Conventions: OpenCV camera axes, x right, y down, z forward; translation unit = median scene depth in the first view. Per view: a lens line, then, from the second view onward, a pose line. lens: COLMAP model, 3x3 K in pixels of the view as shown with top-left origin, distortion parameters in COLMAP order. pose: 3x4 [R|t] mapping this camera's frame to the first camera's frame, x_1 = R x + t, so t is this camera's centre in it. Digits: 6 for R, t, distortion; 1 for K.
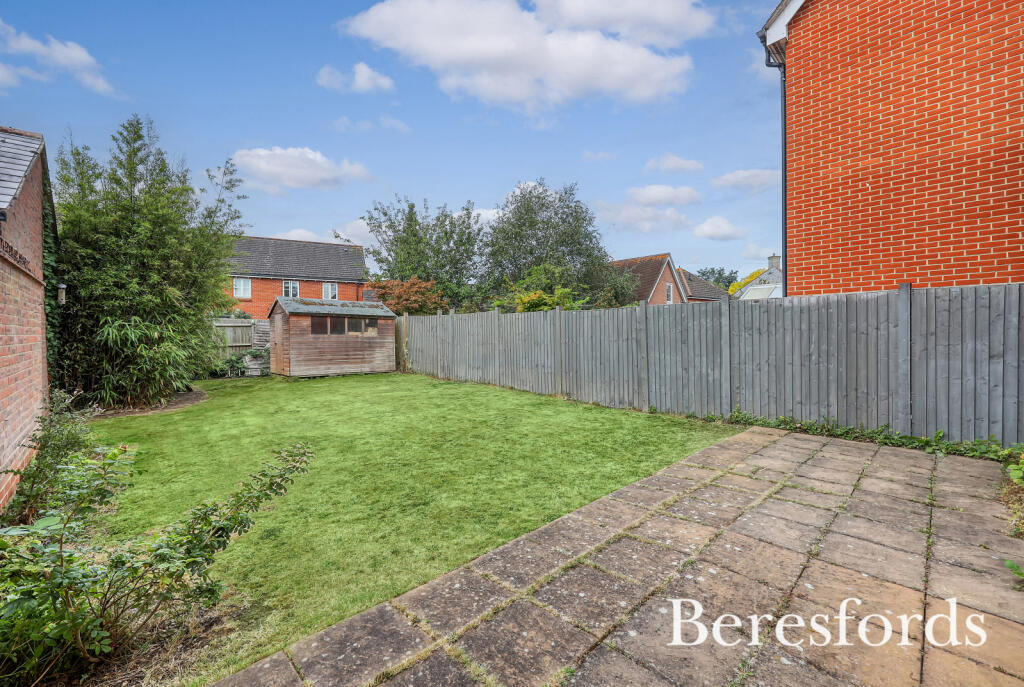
lens RADIAL K [[420.0, 0, 516.3], [0, 420.0, 334.5], [0, 0, 1]] dist [0.000131, 0.000110]
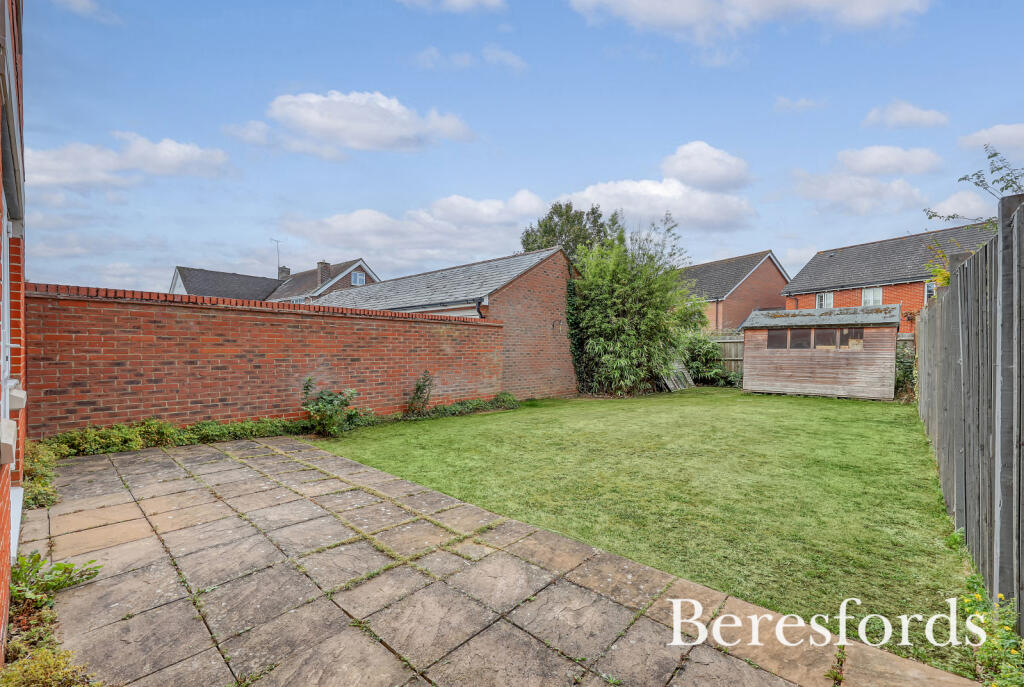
lens RADIAL K [[413.4, 0, 513.3], [0, 413.4, 351.7], [0, 0, 1]] dist [-0.001313, -0.000015]
pose [[0.069791, 0.000430, -0.997562, 0.662920], [0.001486, 0.999999, 0.000535, 0.008480], [0.997561, -0.001519, 0.069790, 0.571406]]
